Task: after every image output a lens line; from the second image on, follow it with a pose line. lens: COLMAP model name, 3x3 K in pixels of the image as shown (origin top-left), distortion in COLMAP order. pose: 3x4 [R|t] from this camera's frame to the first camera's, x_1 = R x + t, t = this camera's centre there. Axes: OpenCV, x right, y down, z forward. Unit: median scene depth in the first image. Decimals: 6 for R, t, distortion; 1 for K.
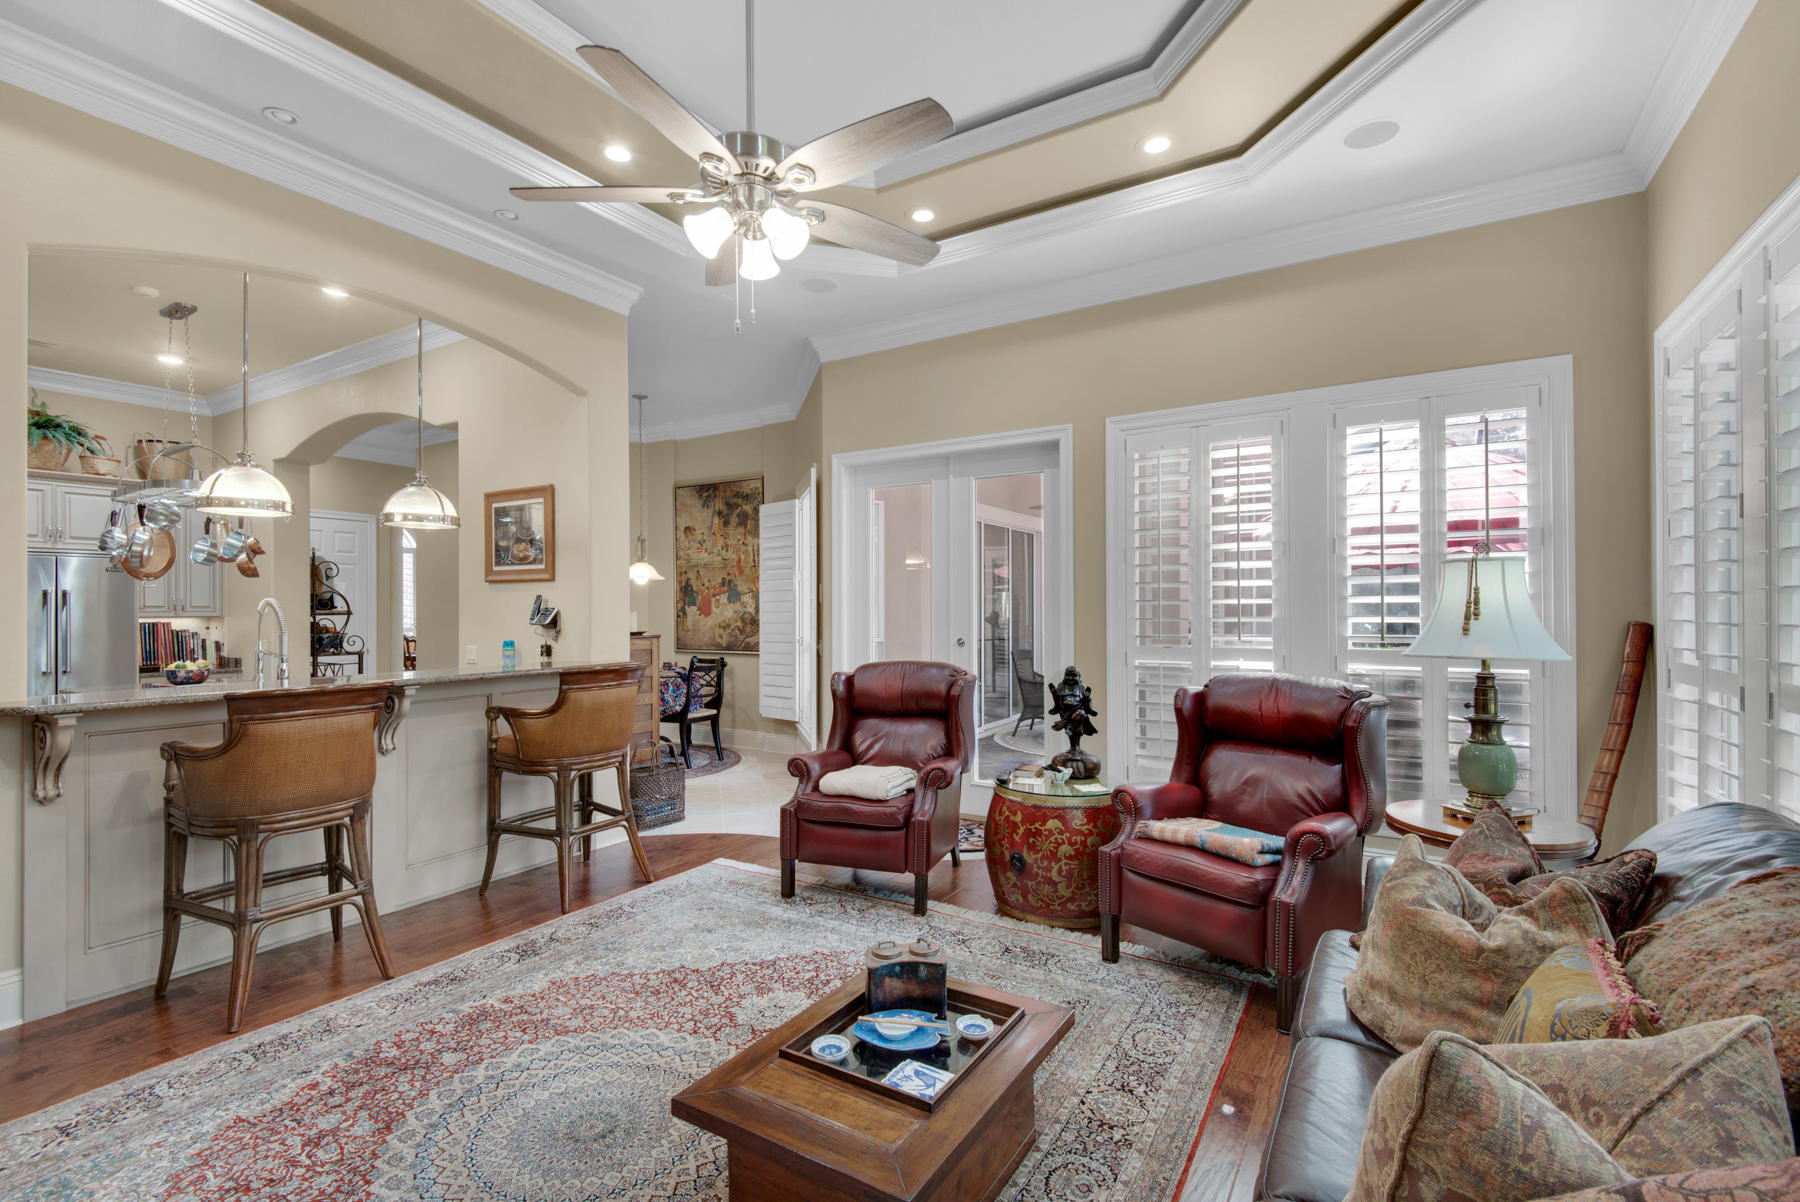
lens RADIAL K [[820.0, 0, 886.3], [0, 820.0, 607.8], [0, 0, 1]] dist [0.009430, -0.002561]
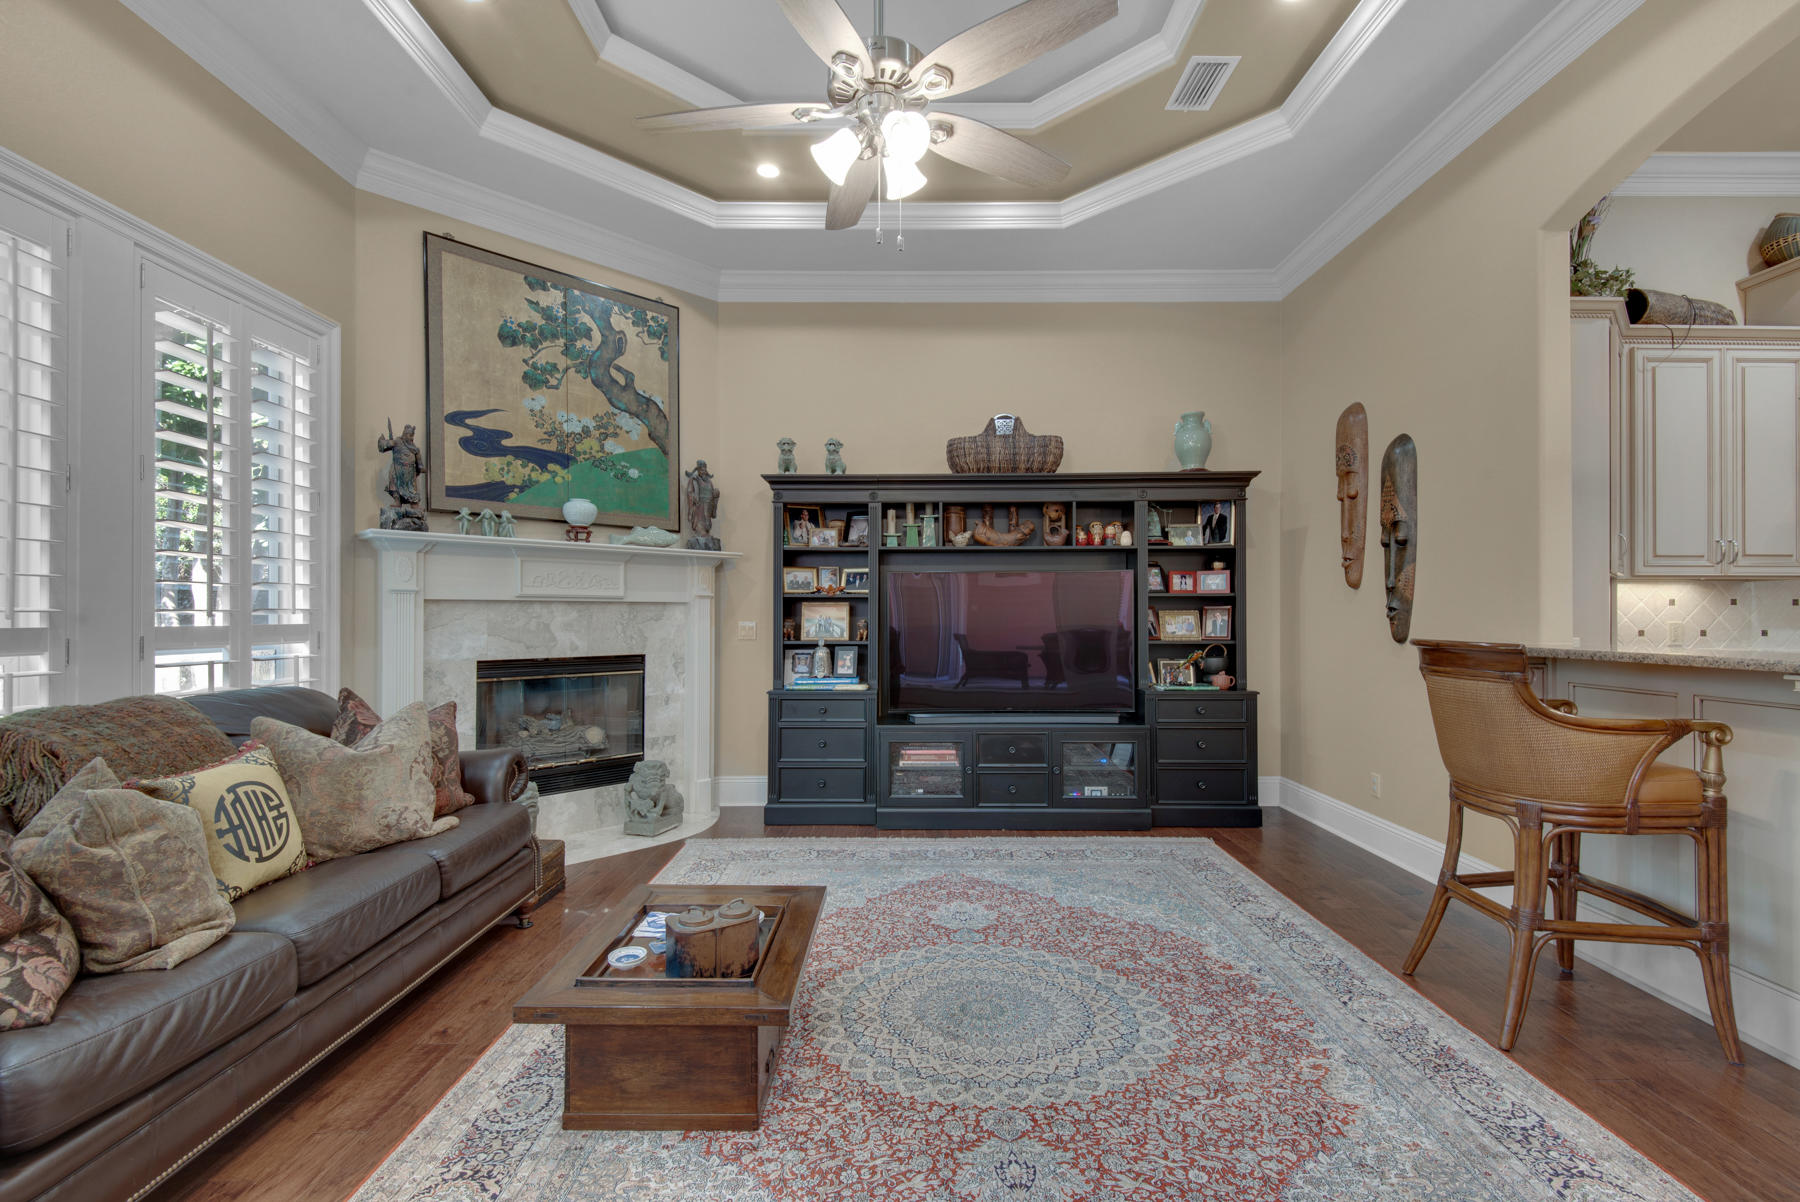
lens RADIAL K [[820.0, 0, 896.3], [0, 820.0, 605.6], [0, 0, 1]] dist [0.009430, -0.002561]
pose [[-0.841732, -0.001009, -0.539894, 0.153913], [0.004568, 0.999949, -0.008990, 0.038993], [0.539876, -0.010033, -0.841685, 0.833550]]
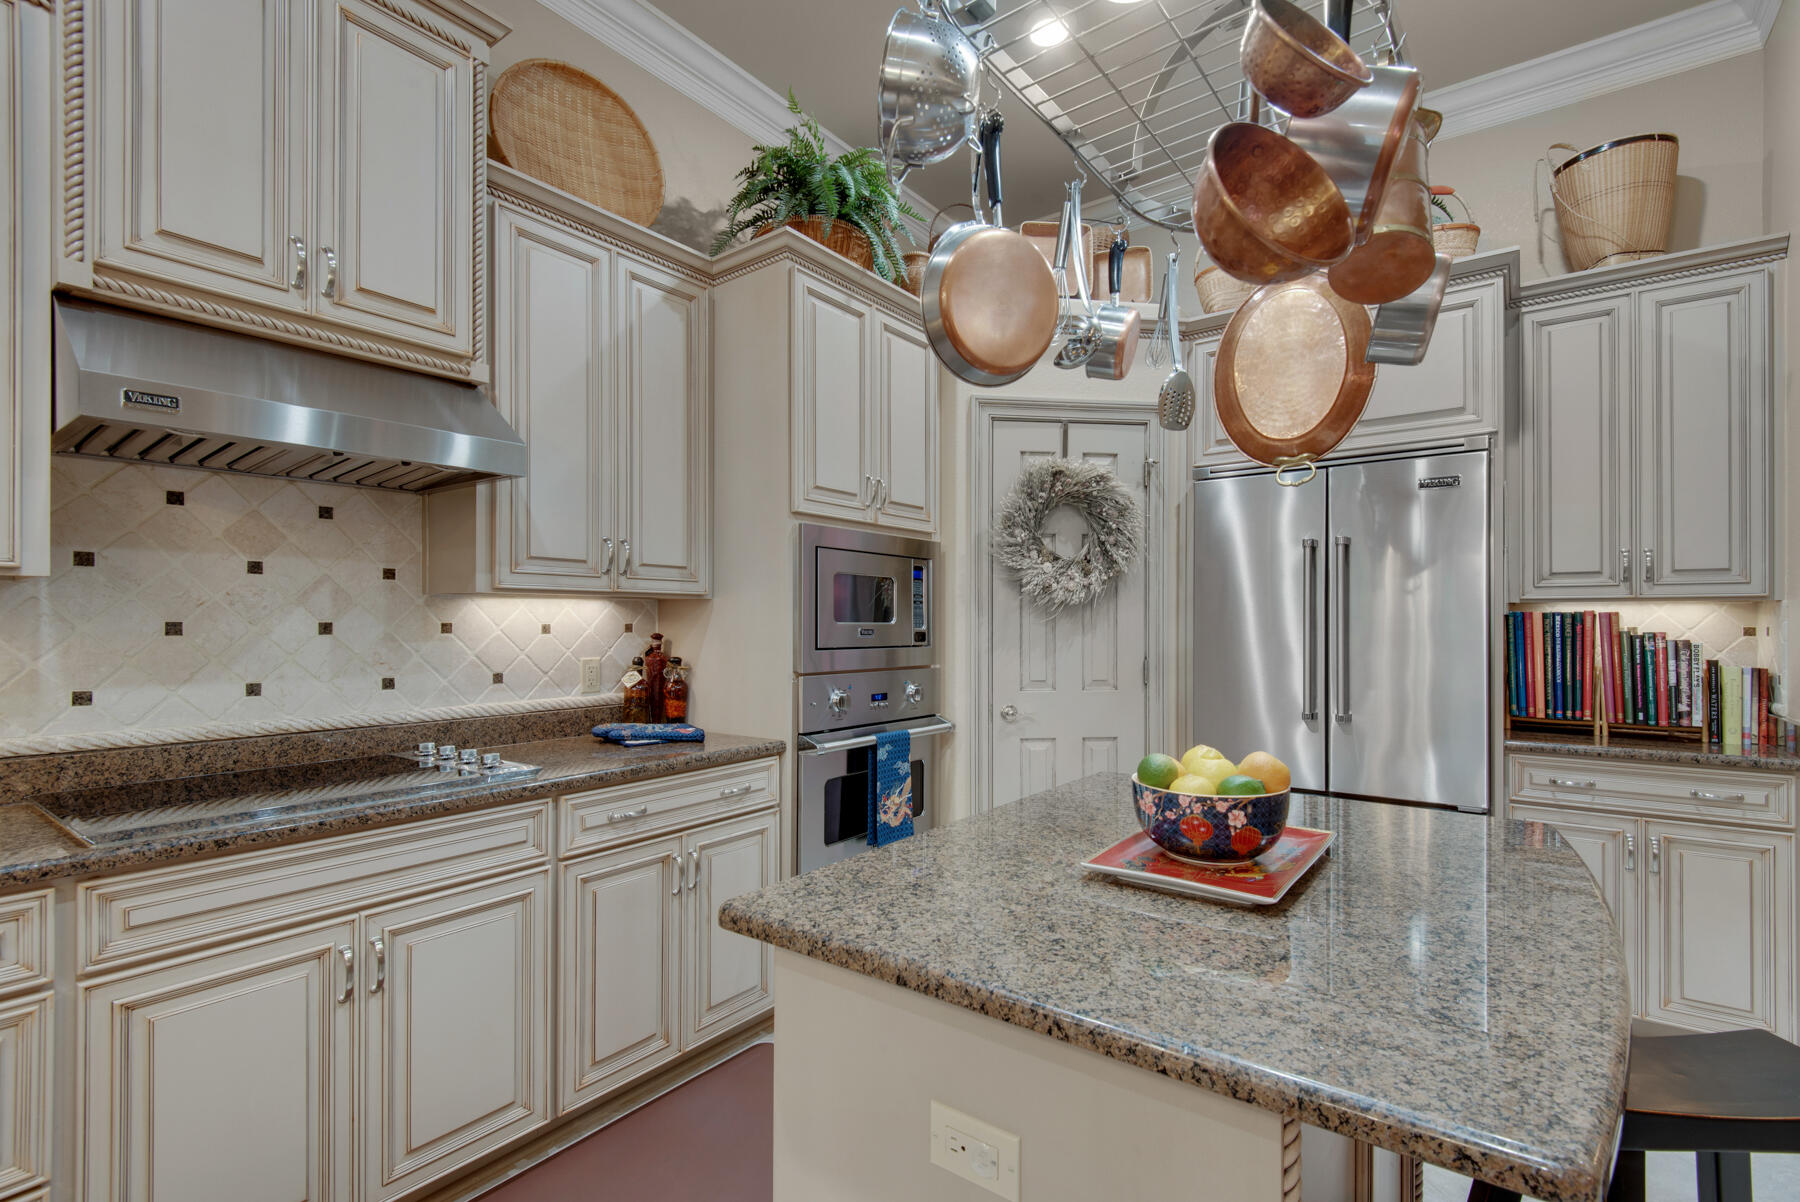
lens RADIAL K [[820.0, 0, 894.5], [0, 820.0, 622.5], [0, 0, 1]] dist [0.009430, -0.002561]
pose [[-0.085824, 0.004642, -0.996299, -0.653545], [0.000204, 0.999989, 0.004642, 0.028331], [0.996310, 0.000195, -0.085824, 0.991773]]
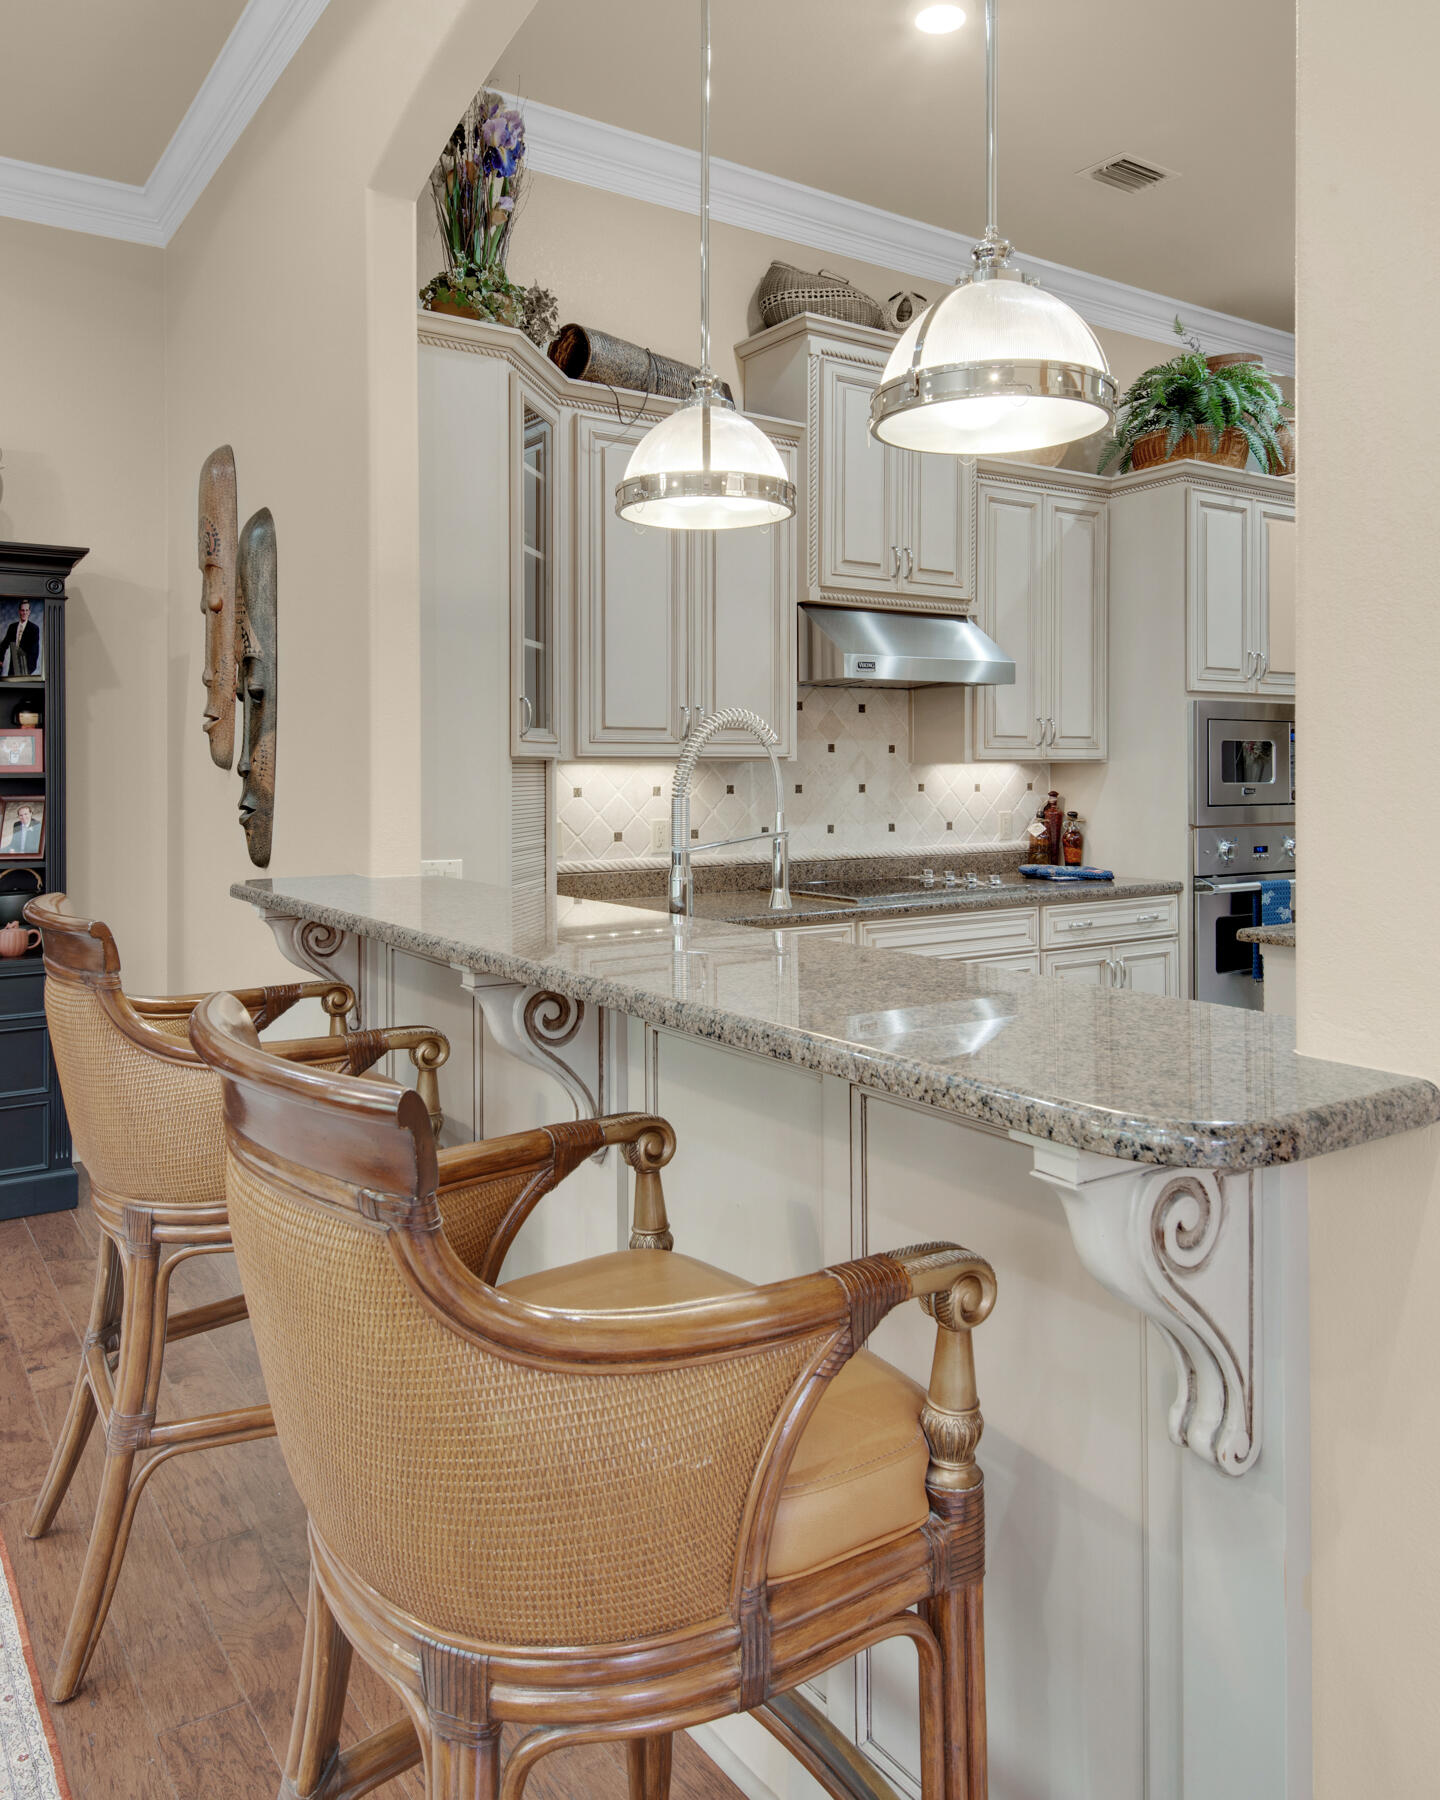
lens RADIAL K [[1332.3, 0, 697.9], [0, 1332.3, 763.9], [0, 0, 1]] dist [0.022877, -0.006622]
pose [[-0.407029, 0.004838, -0.913402, -0.096329], [0.004623, 0.999984, 0.003237, 0.011351], [0.913403, -0.002905, -0.407045, 0.956125]]
